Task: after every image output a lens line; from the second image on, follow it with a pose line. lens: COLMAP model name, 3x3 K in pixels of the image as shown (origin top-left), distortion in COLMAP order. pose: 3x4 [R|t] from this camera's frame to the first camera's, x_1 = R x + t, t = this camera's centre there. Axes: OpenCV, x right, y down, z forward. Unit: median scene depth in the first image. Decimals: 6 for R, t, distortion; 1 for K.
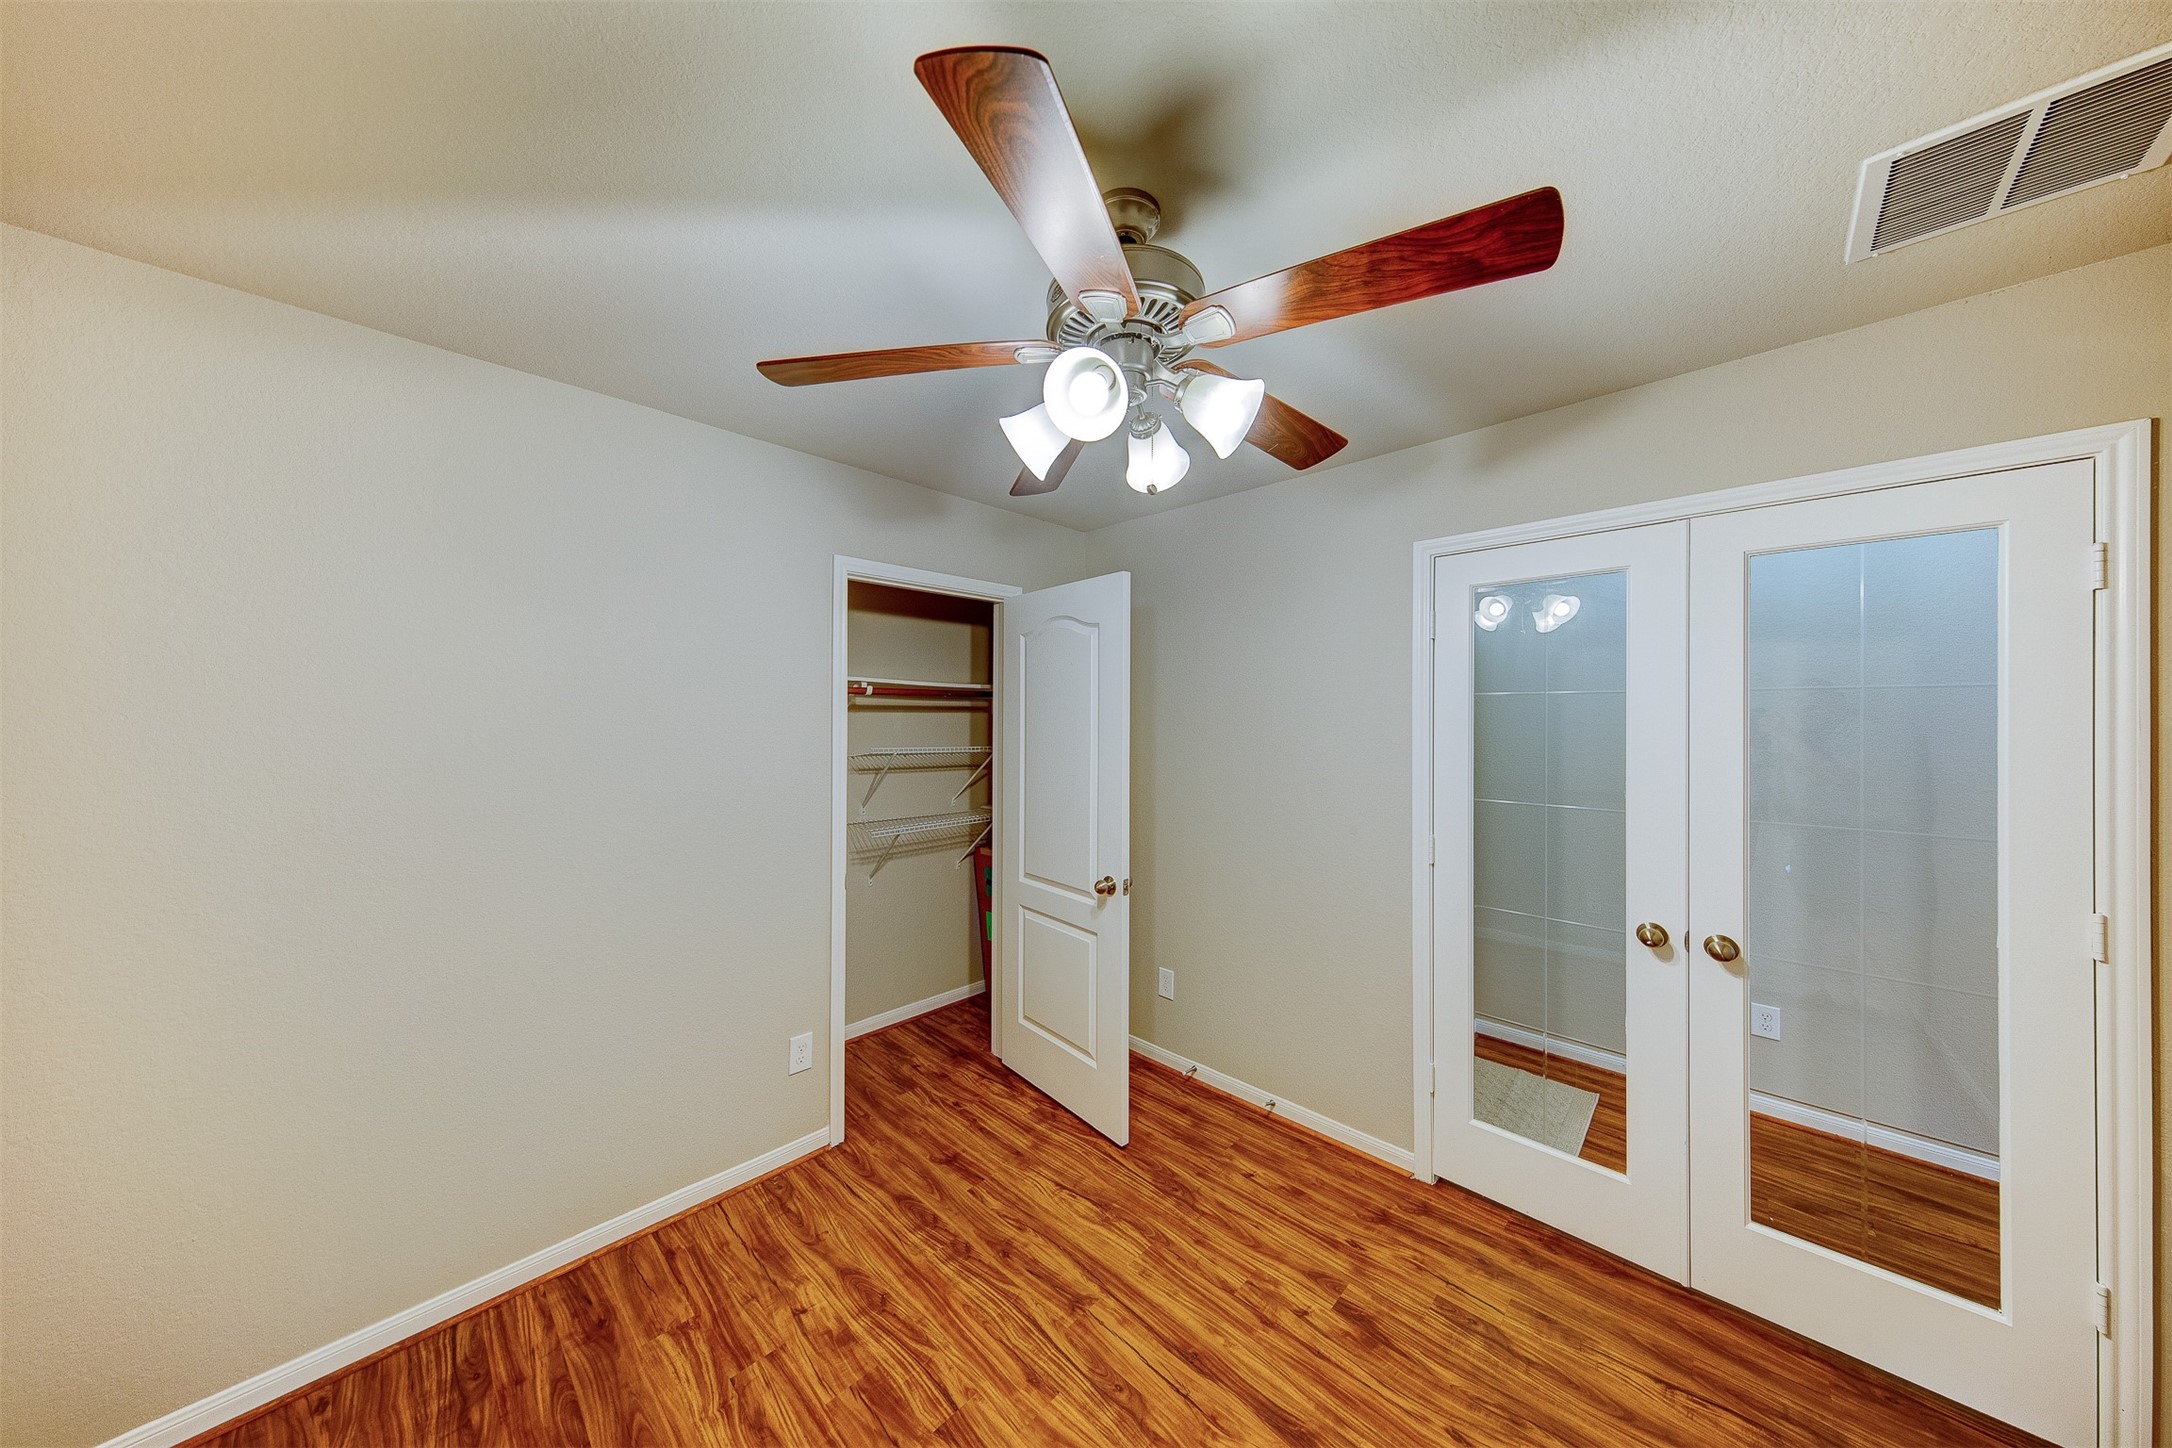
lens RADIAL K [[692.2, 0, 1103.6], [0, 692.2, 707.9], [0, 0, 1]] dist [0.004141, 0.000015]
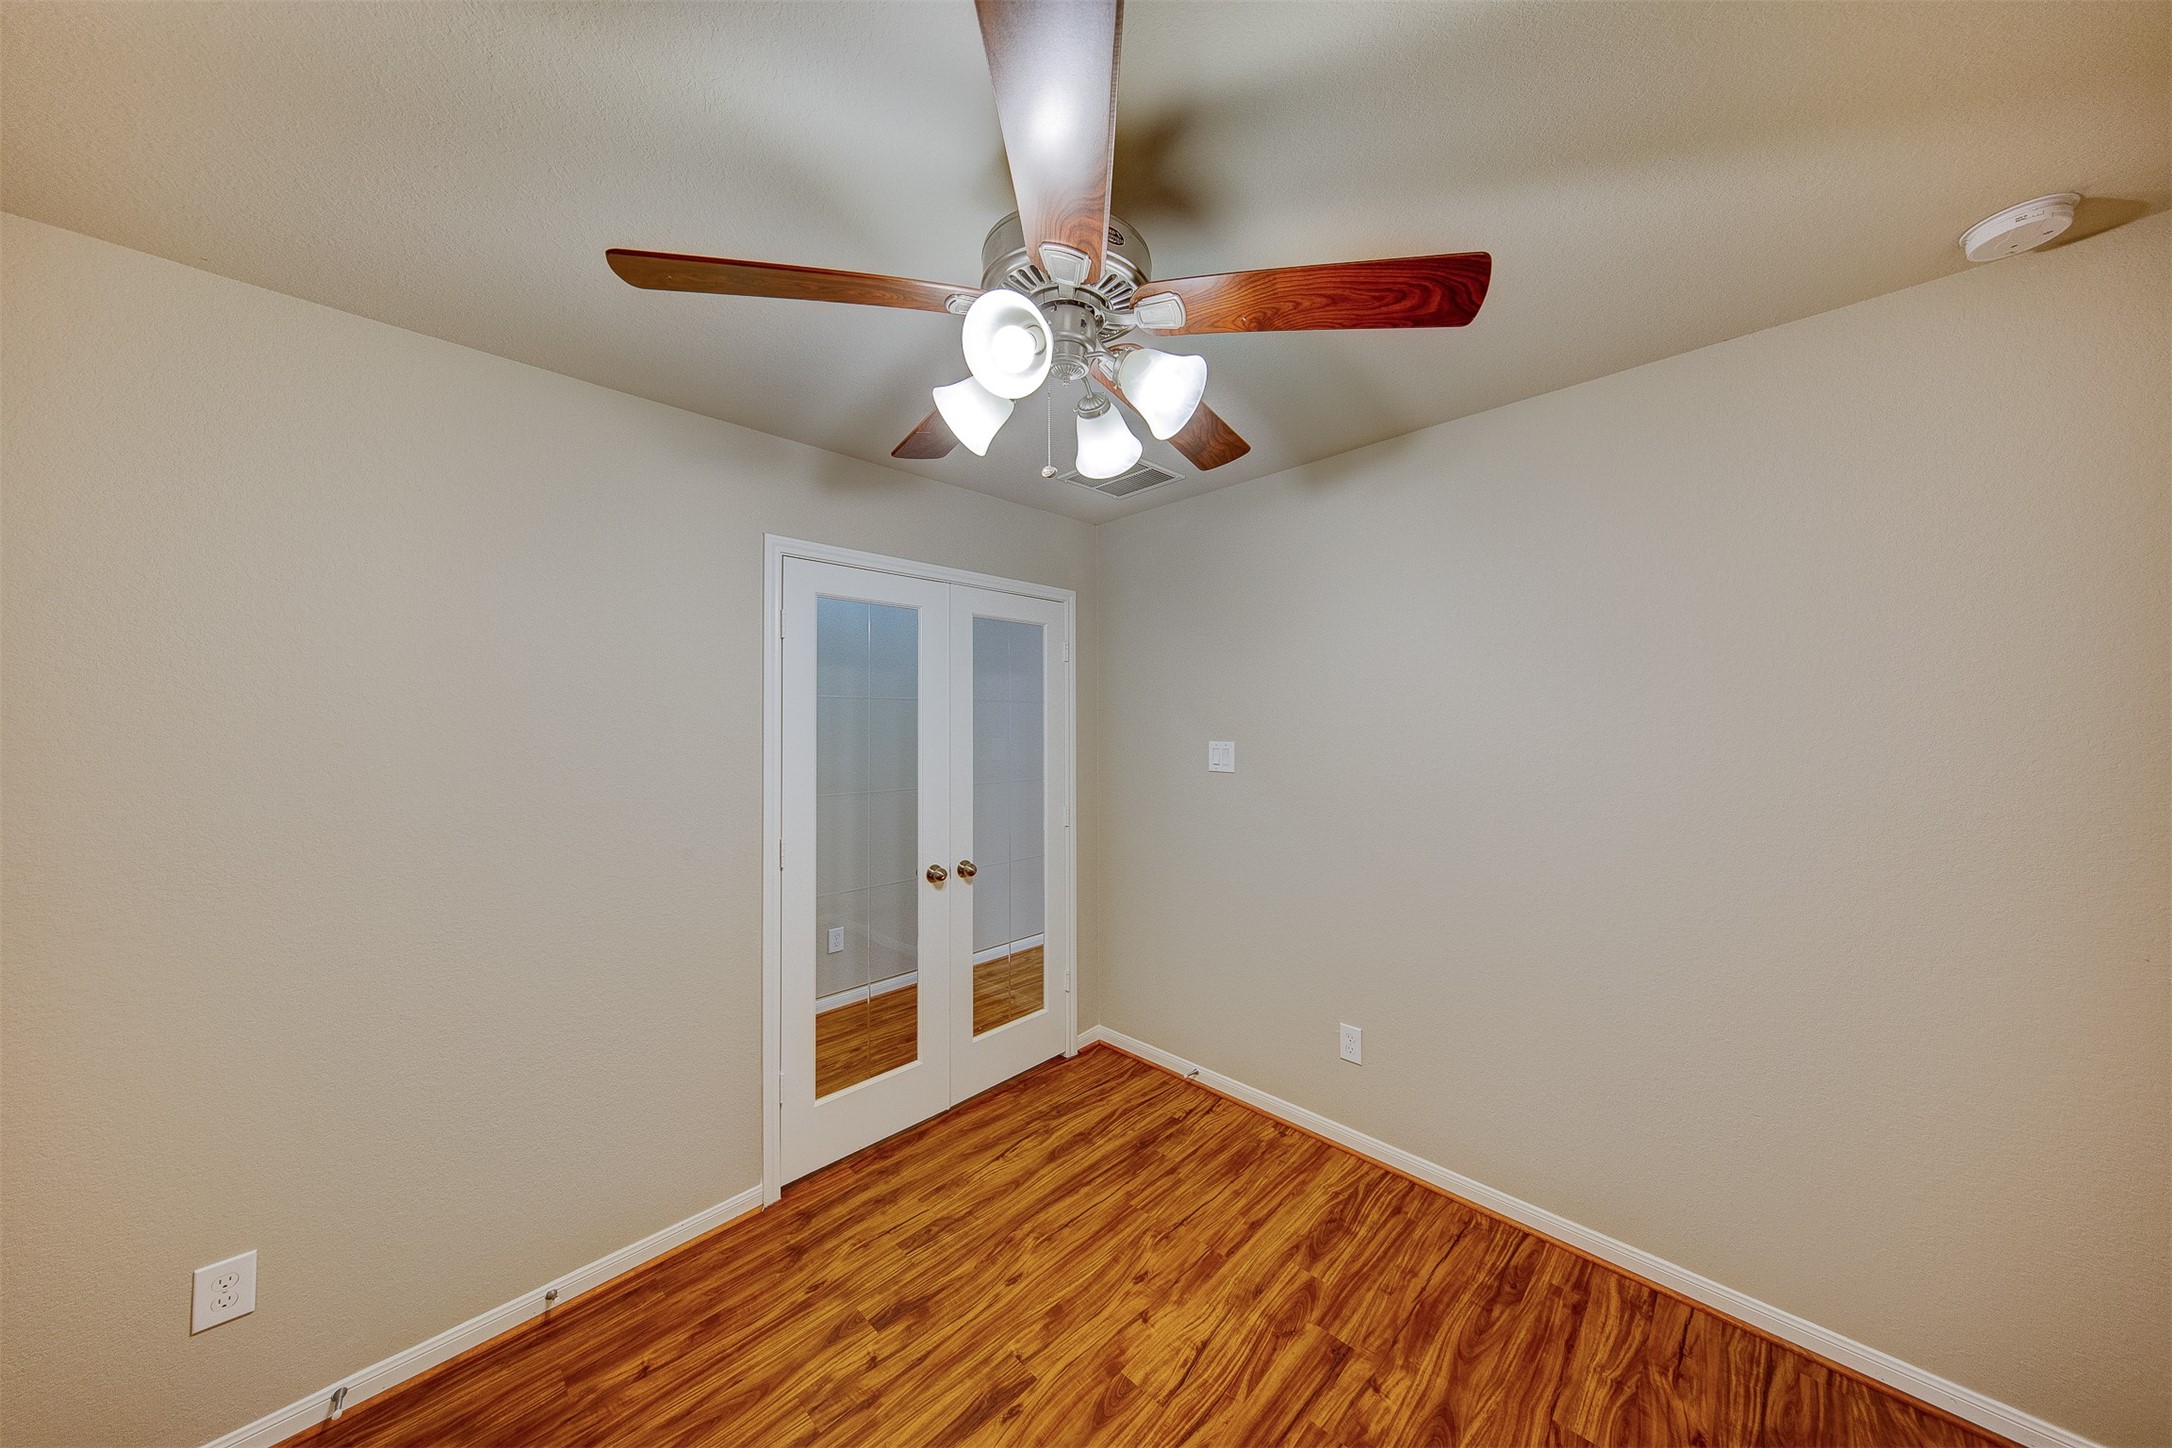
lens RADIAL K [[692.2, 0, 1104.2], [0, 692.2, 726.3], [0, 0, 1]] dist [0.004141, 0.000015]
pose [[0.019040, -0.010202, 0.999767, -0.581979], [0.003330, 0.999943, 0.010140, 0.018055], [-0.999813, 0.003136, 0.019073, 0.629838]]
